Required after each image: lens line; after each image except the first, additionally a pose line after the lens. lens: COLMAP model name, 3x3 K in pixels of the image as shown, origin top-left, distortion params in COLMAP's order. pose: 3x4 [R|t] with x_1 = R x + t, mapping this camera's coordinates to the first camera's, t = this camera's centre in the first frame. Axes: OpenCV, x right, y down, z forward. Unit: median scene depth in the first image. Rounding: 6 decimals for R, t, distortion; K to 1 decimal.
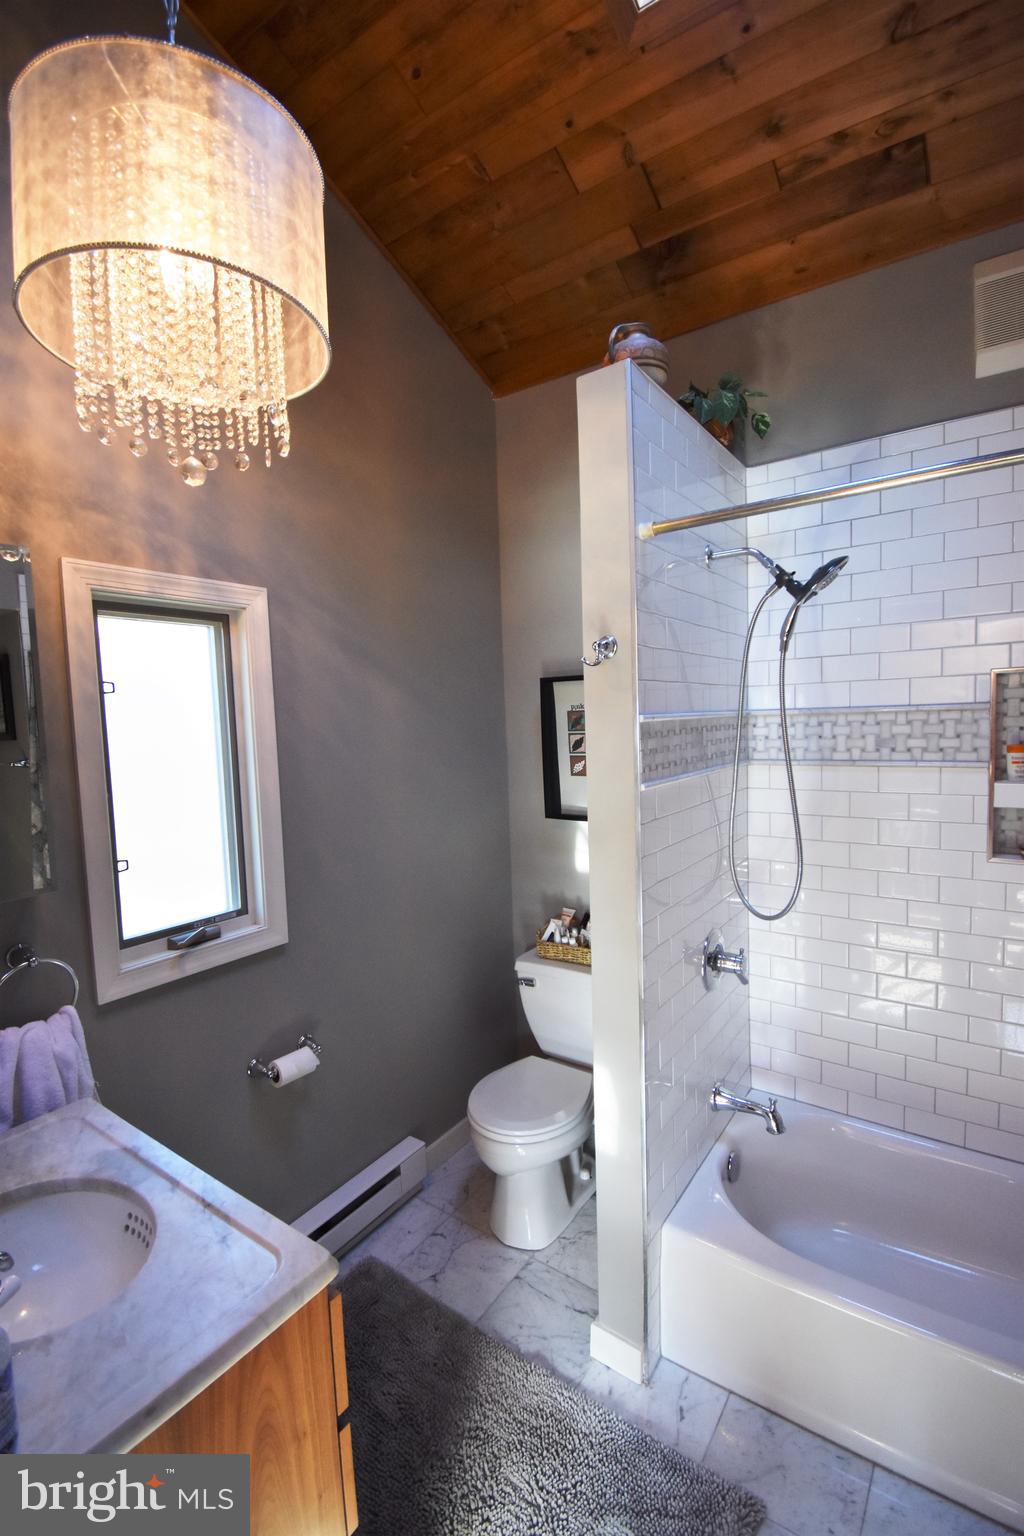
lens RADIAL K [[685.2, 0, 511.6], [0, 685.2, 764.0], [0, 0, 1]] dist [0.012601, -0.019876]
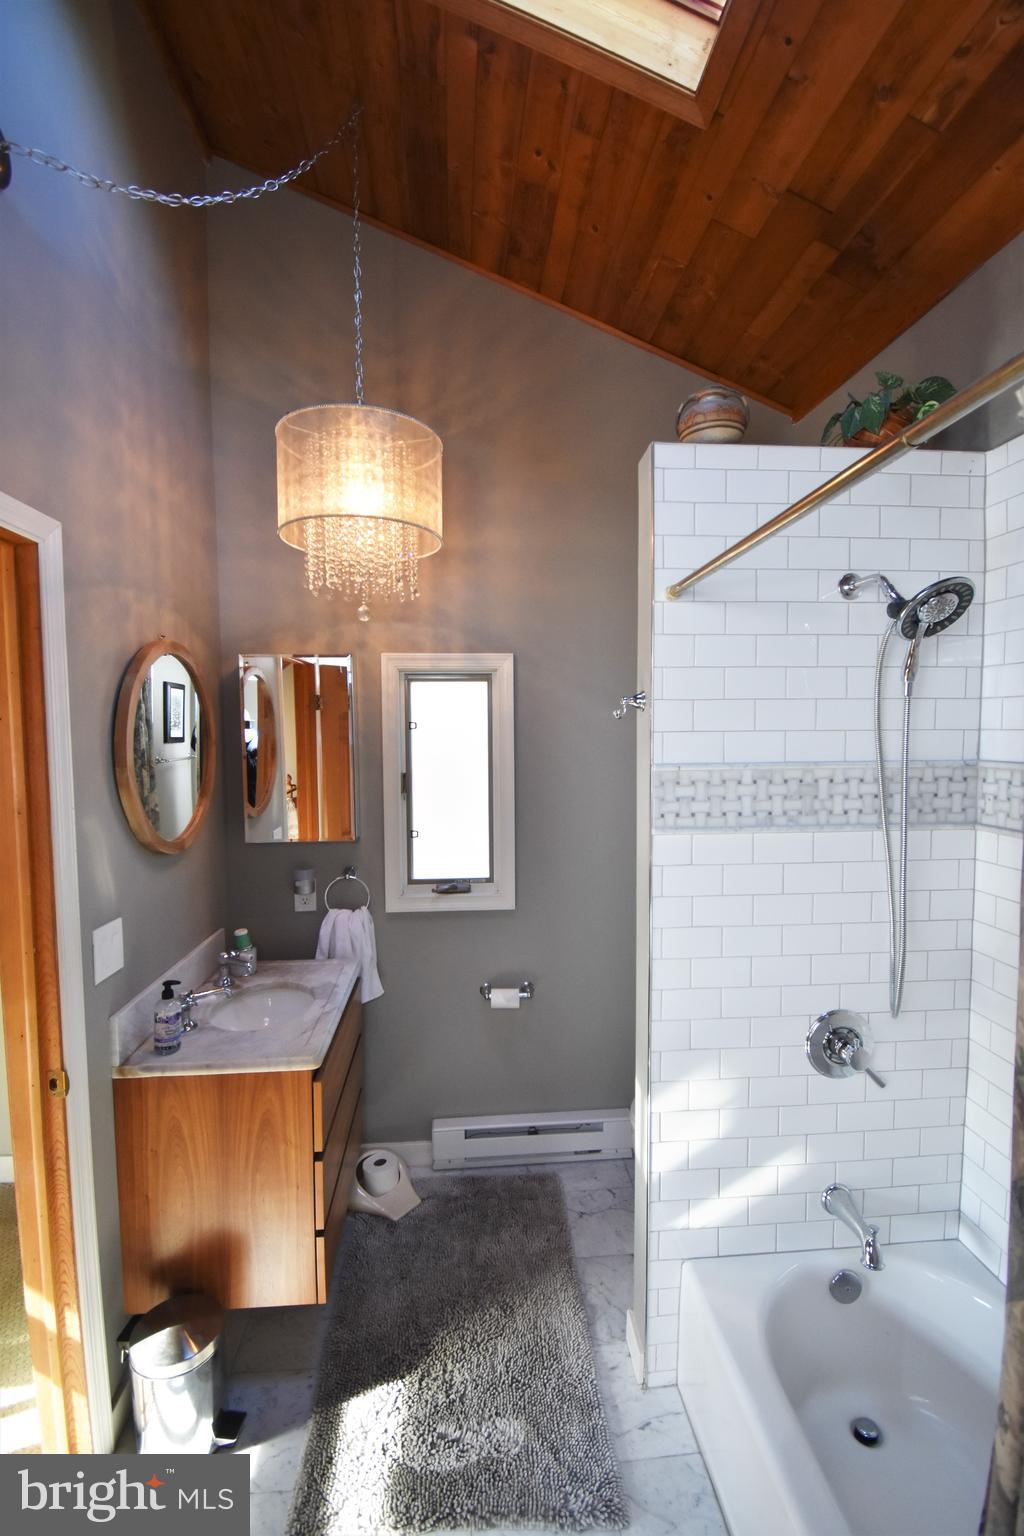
lens RADIAL K [[679.2, 0, 512.7], [0, 679.2, 770.7], [0, 0, 1]] dist [0.022485, -0.027239]
pose [[0.640185, 0.071403, -0.764896, 0.801748], [-0.071110, 0.996904, 0.033545, -0.073150], [0.764923, 0.032916, 0.643280, 0.129755]]
